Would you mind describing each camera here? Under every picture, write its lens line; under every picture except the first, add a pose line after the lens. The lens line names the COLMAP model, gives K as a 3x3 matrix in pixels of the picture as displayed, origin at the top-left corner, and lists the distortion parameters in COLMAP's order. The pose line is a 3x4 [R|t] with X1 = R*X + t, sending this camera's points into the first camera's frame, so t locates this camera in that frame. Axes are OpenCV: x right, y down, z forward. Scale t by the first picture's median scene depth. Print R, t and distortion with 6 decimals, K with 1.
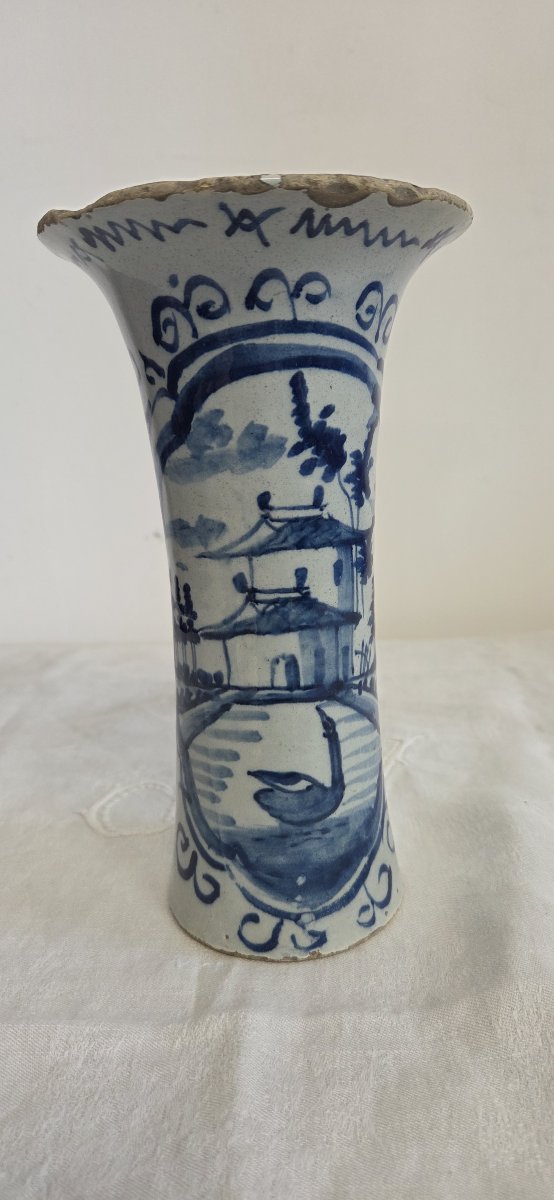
lens RADIAL K [[830.7, 0, 277.0], [0, 830.7, 600.0], [0, 0, 1]] dist [0.027730, -0.049624]
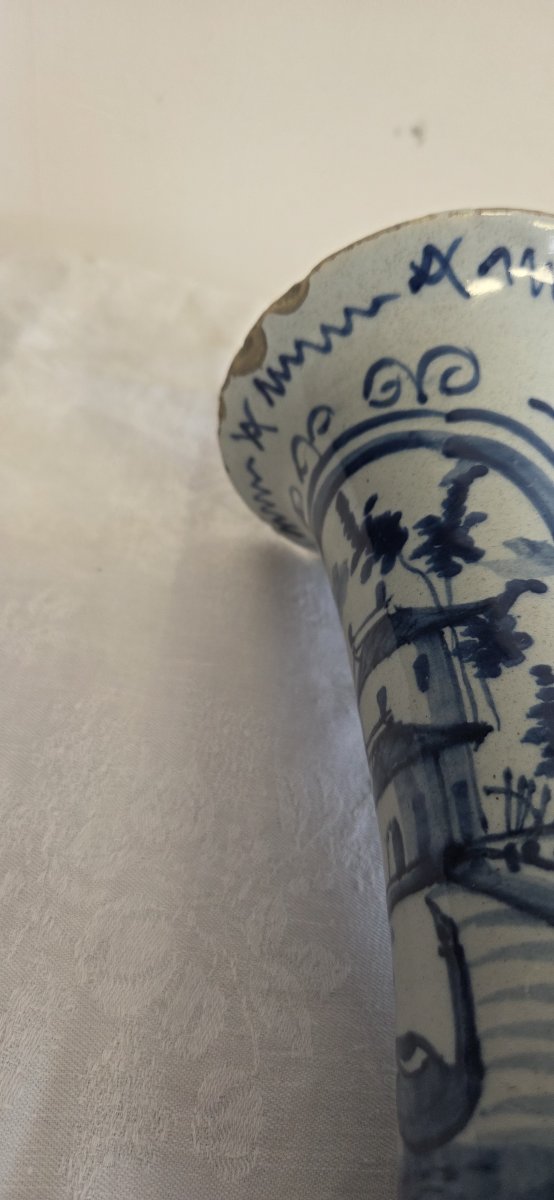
lens RADIAL K [[848.1, 0, 244.7], [0, 848.1, 605.8], [0, 0, 1]] dist [0.005110, -0.053617]
pose [[0.117425, -0.570981, -0.812522, 0.618110], [-0.212722, 0.784730, -0.582193, 0.336837], [0.970031, 0.241205, -0.029313, 0.860981]]
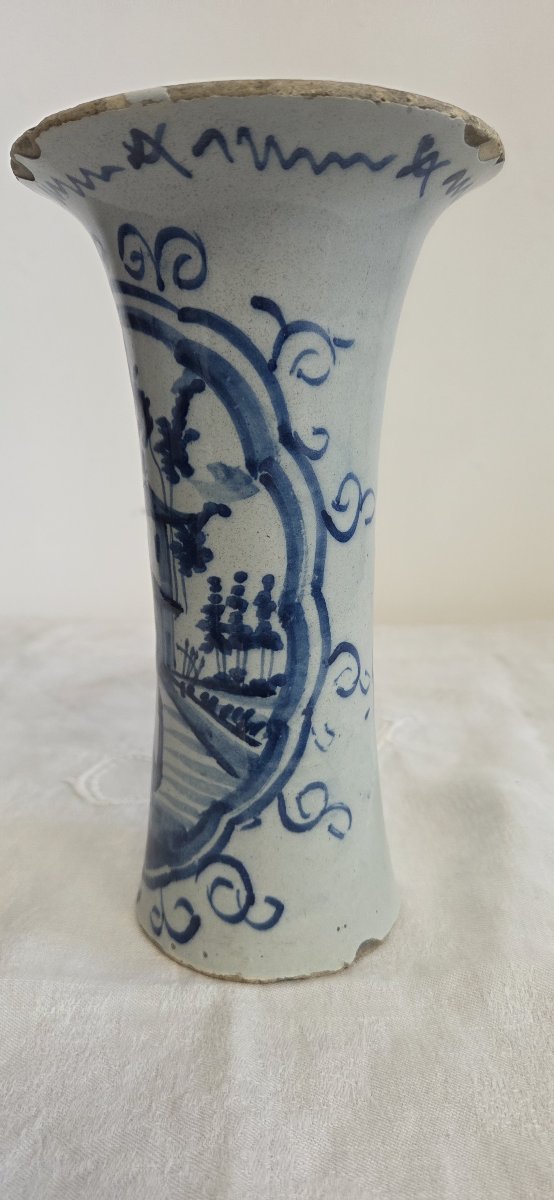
lens RADIAL K [[848.1, 0, 244.7], [0, 848.1, 605.8], [0, 0, 1]] dist [0.005110, -0.053617]
pose [[-0.104425, 0.290279, -0.951228, 0.970666], [-0.209680, 0.928532, 0.306371, -0.279848], [0.972178, 0.231446, -0.036096, 1.129742]]
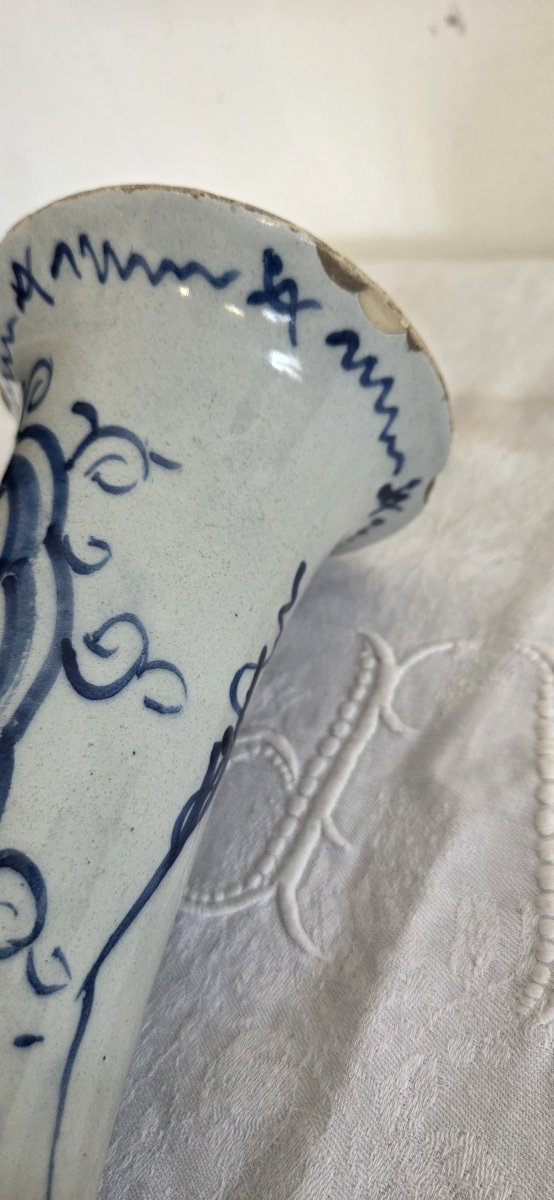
lens RADIAL K [[862.7, 0, 279.7], [0, 862.7, 615.2], [0, 0, 1]] dist [-0.000157, -0.055303]
pose [[-0.432840, -0.524657, -0.733065, 0.494331], [-0.448796, 0.830663, -0.329516, -0.000627], [0.781813, 0.186369, -0.595008, 1.633472]]
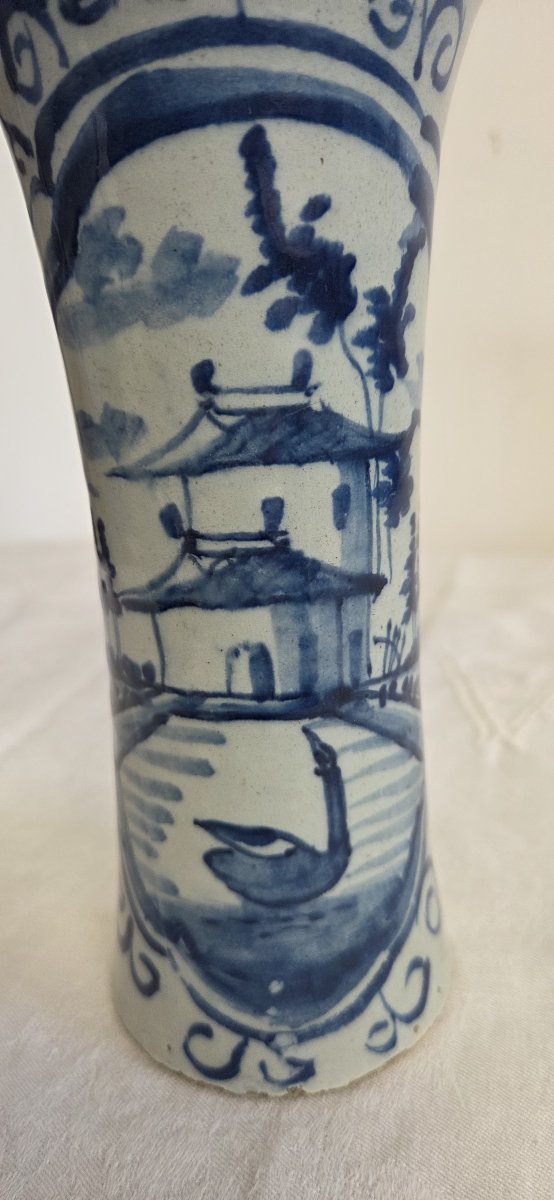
lens RADIAL K [[862.7, 0, 279.7], [0, 862.7, 615.2], [0, 0, 1]] dist [-0.000157, -0.055303]
pose [[0.989310, 0.041342, -0.139843, 0.116812], [-0.025865, 0.993513, 0.110734, -0.023331], [0.143514, -0.105933, 0.983962, 0.388428]]
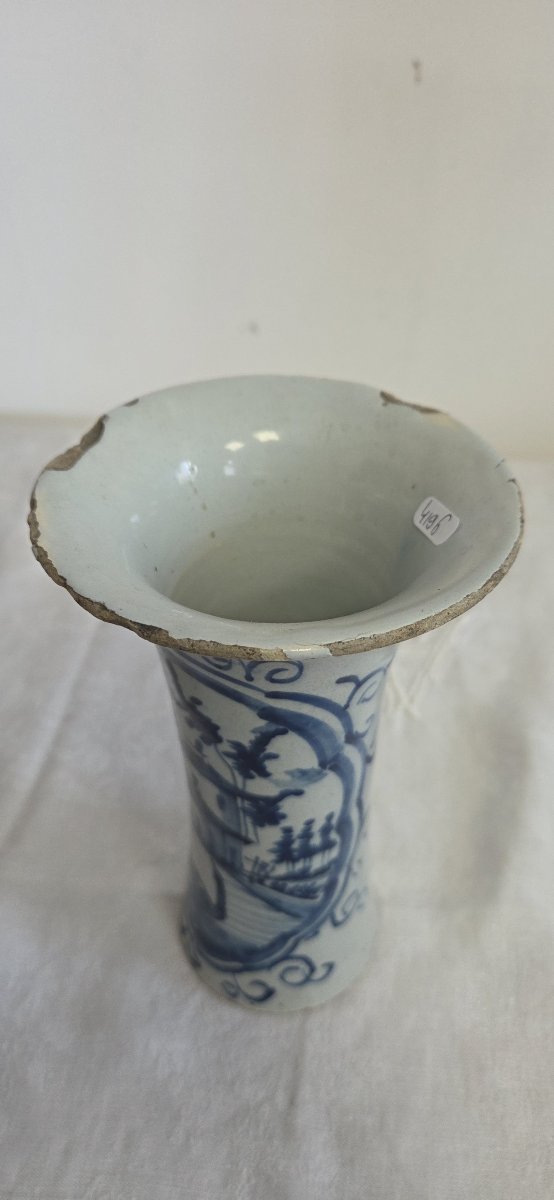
lens RADIAL K [[862.7, 0, 279.7], [0, 862.7, 615.2], [0, 0, 1]] dist [-0.000157, -0.055303]
pose [[0.364961, 0.650318, -0.666251, 0.668354], [-0.229651, 0.756381, 0.612494, -0.892506], [0.902255, -0.070531, 0.425396, 0.609538]]
